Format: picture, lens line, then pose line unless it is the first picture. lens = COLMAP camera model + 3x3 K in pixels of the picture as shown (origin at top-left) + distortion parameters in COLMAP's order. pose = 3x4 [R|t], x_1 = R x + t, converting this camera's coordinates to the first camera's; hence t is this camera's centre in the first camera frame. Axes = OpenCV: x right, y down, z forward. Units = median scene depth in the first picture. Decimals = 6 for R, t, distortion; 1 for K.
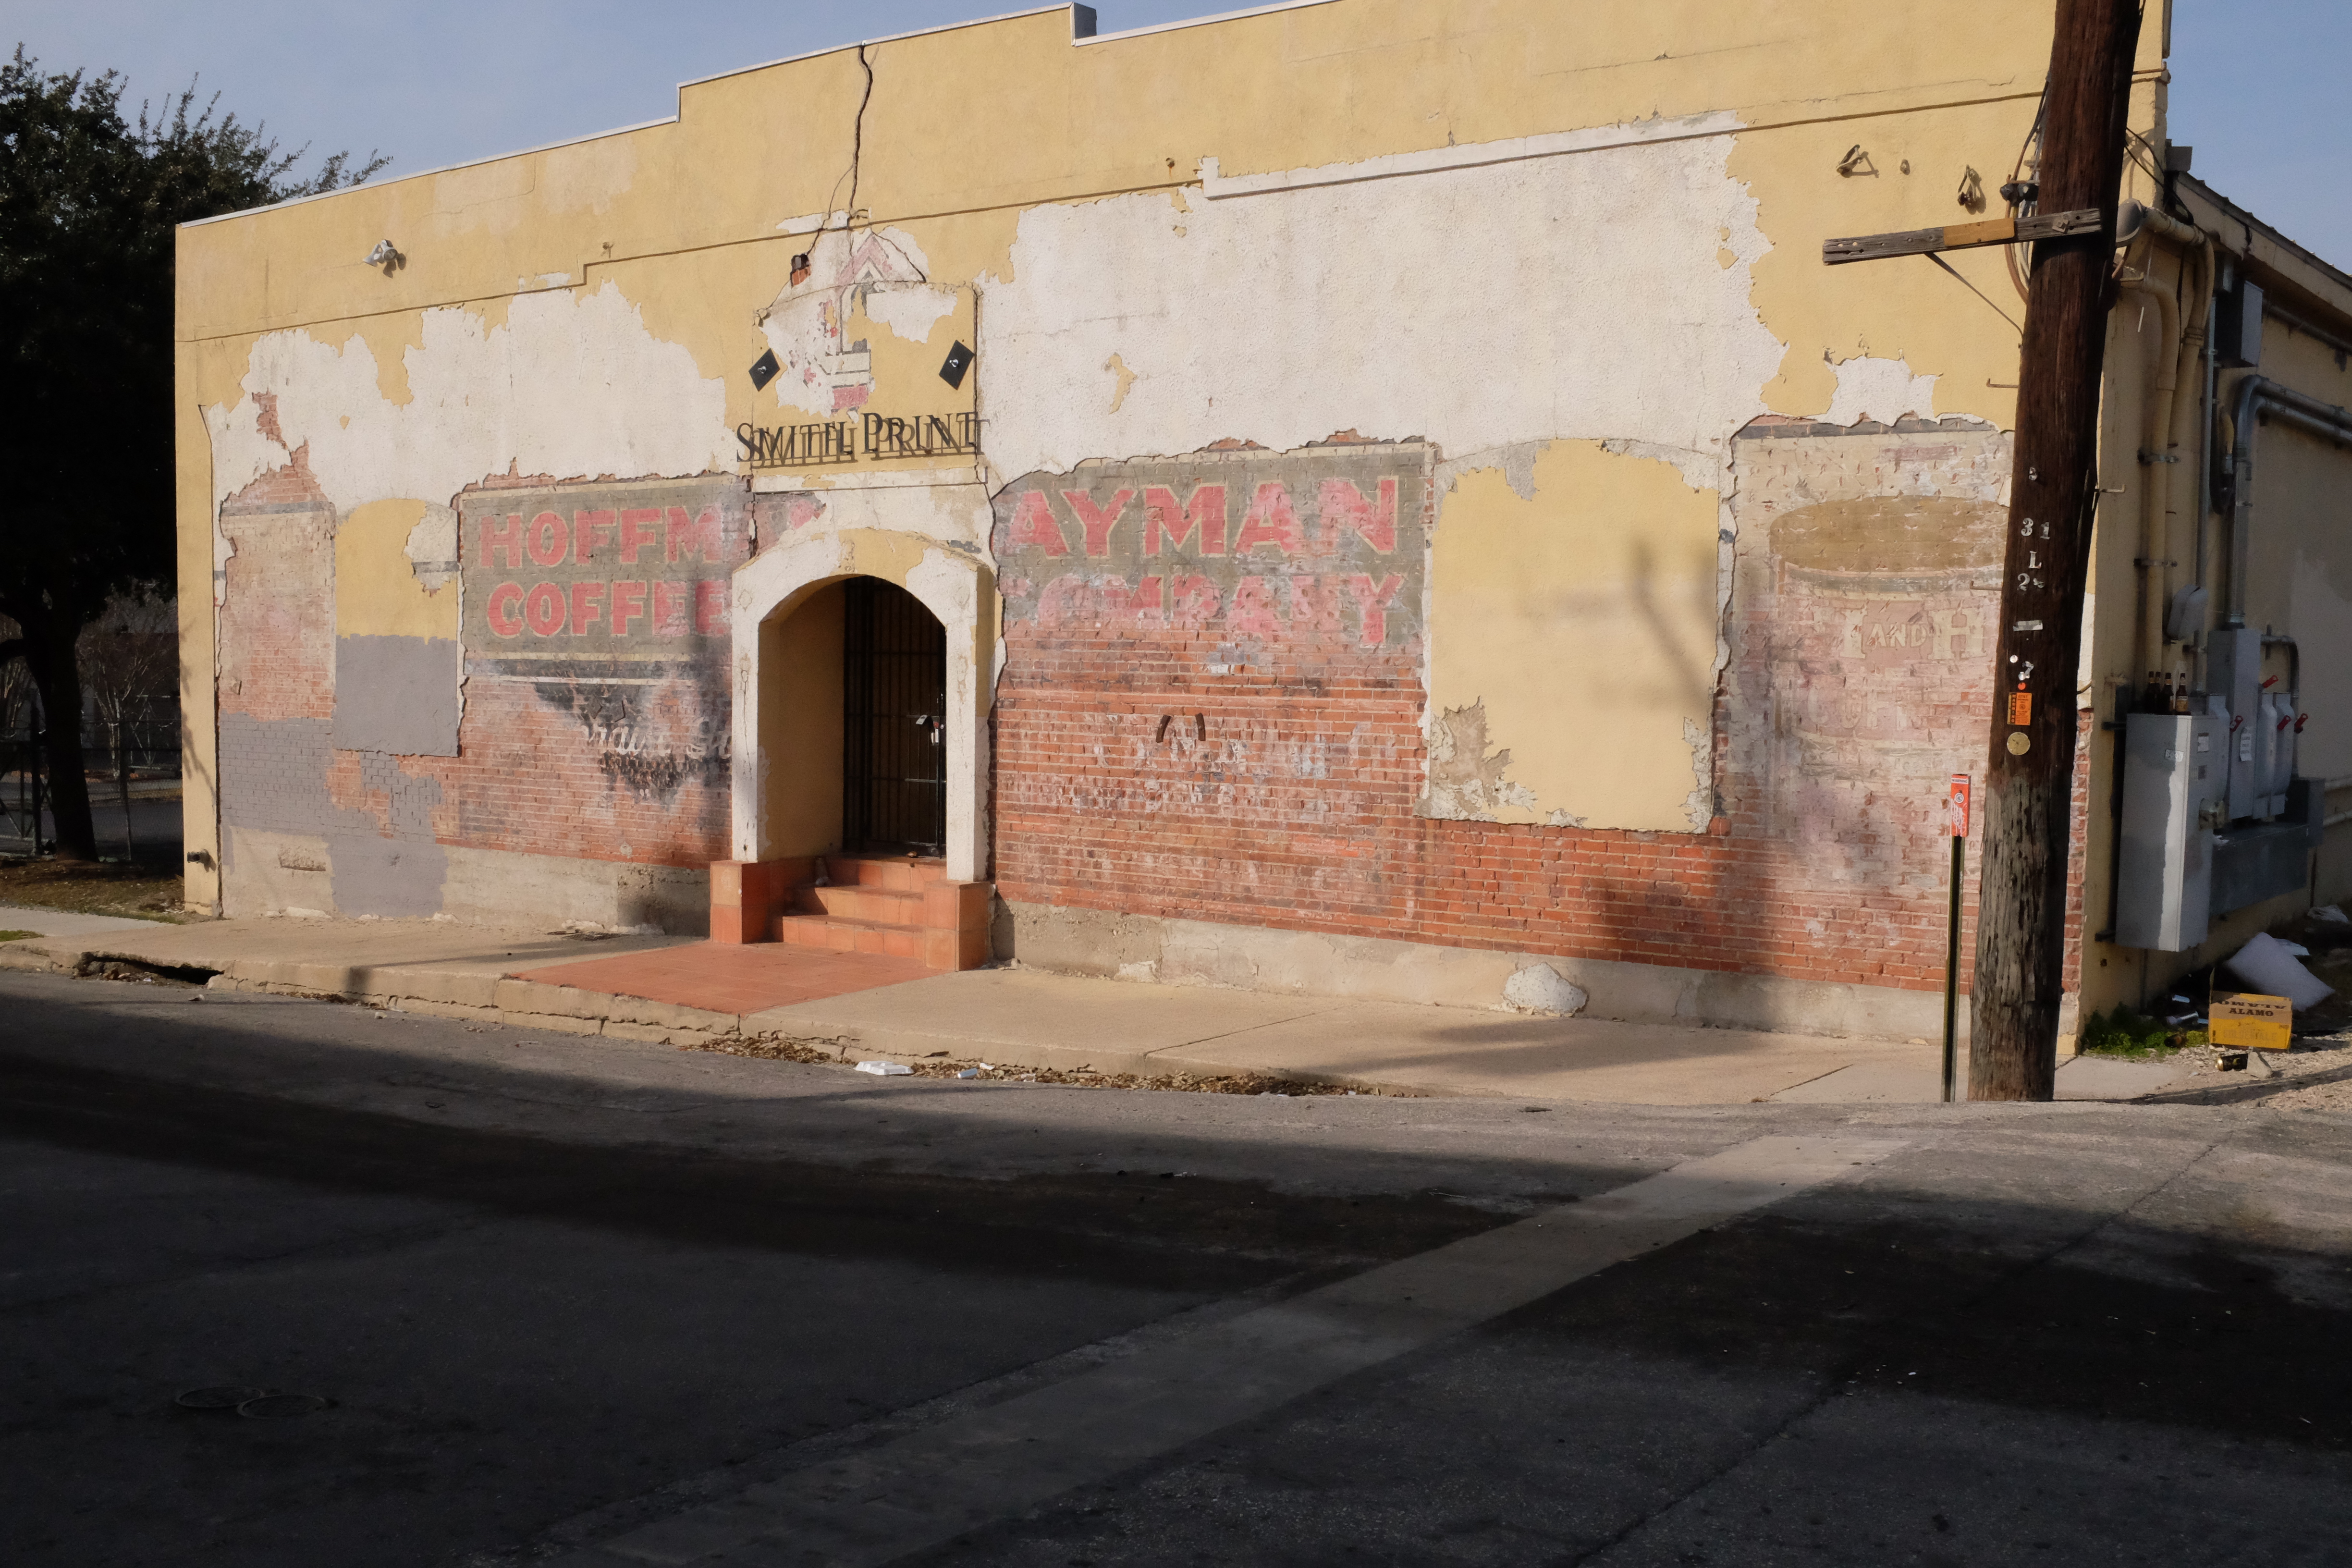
lens RADIAL K [[2341.9, 0, 1176.0], [0, 2341.9, 784.0], [0, 0, 1]] dist [-0.106032, 0.179809]
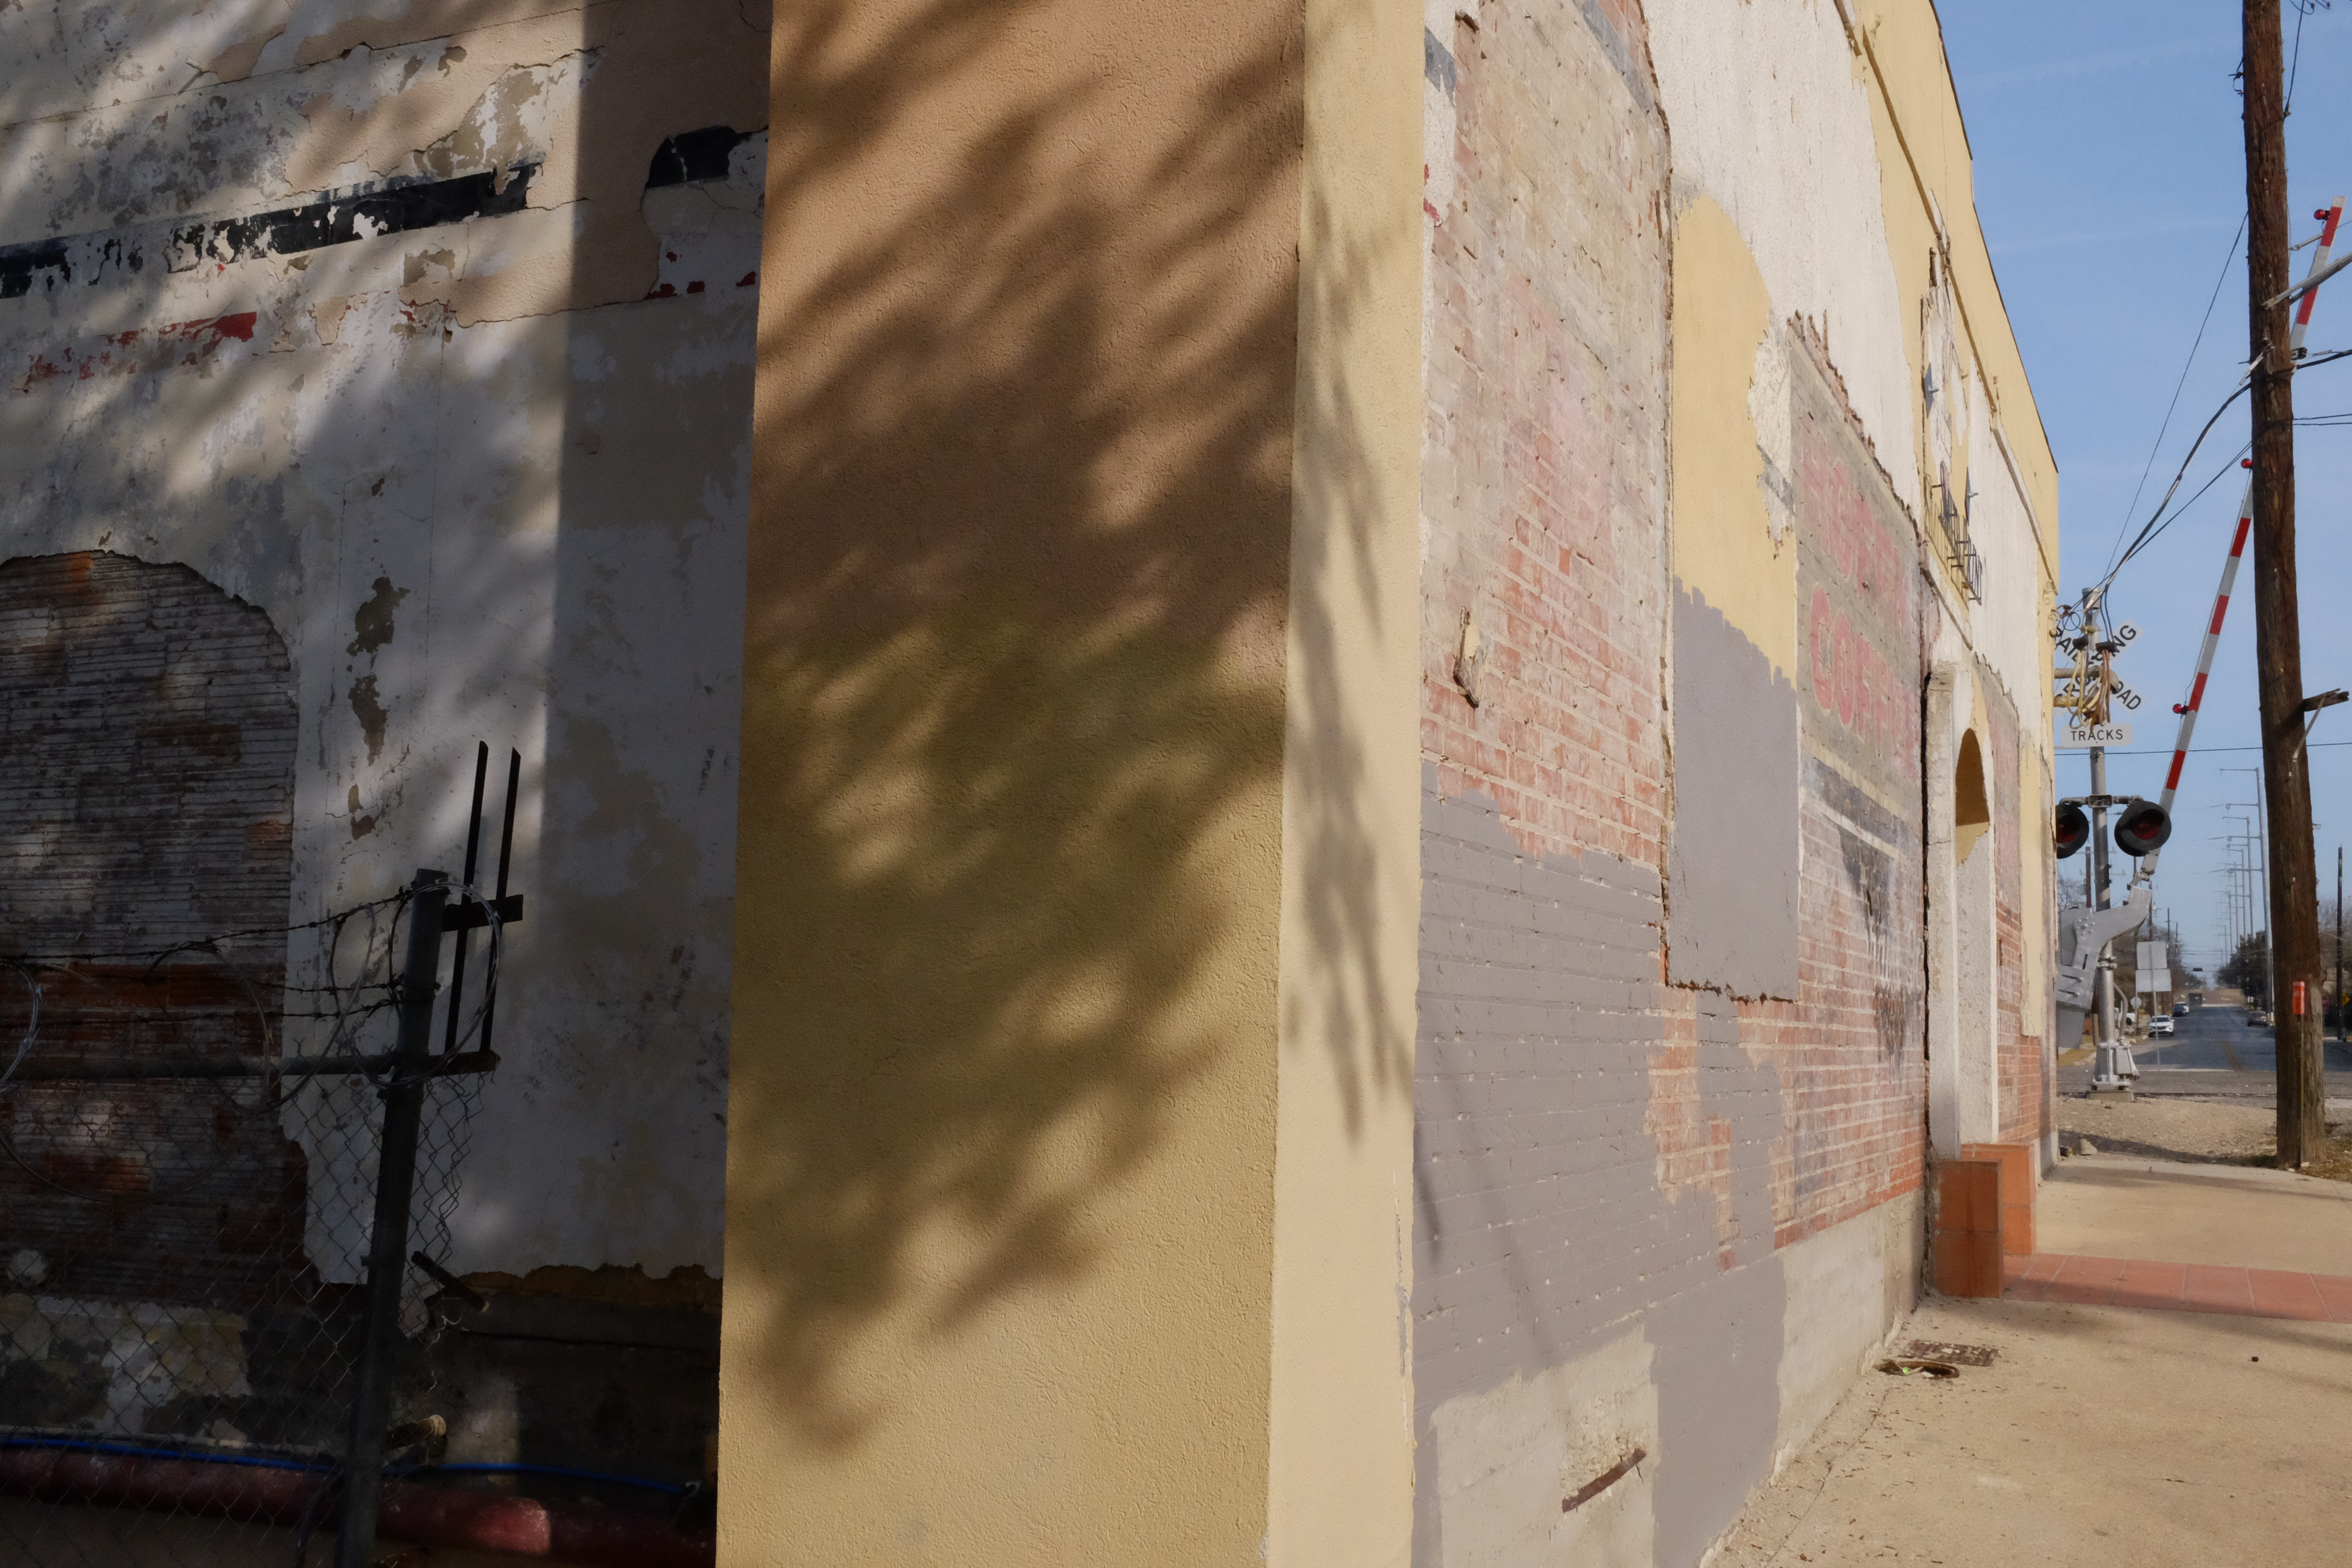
lens RADIAL K [[2341.9, 0, 1176.0], [0, 2341.9, 784.0], [0, 0, 1]] dist [-0.106032, 0.179809]
pose [[-0.224277, 0.094980, 0.969886, -0.686725], [0.038490, 0.995326, -0.088571, -0.017899], [-0.973765, 0.017466, -0.226884, 1.242915]]
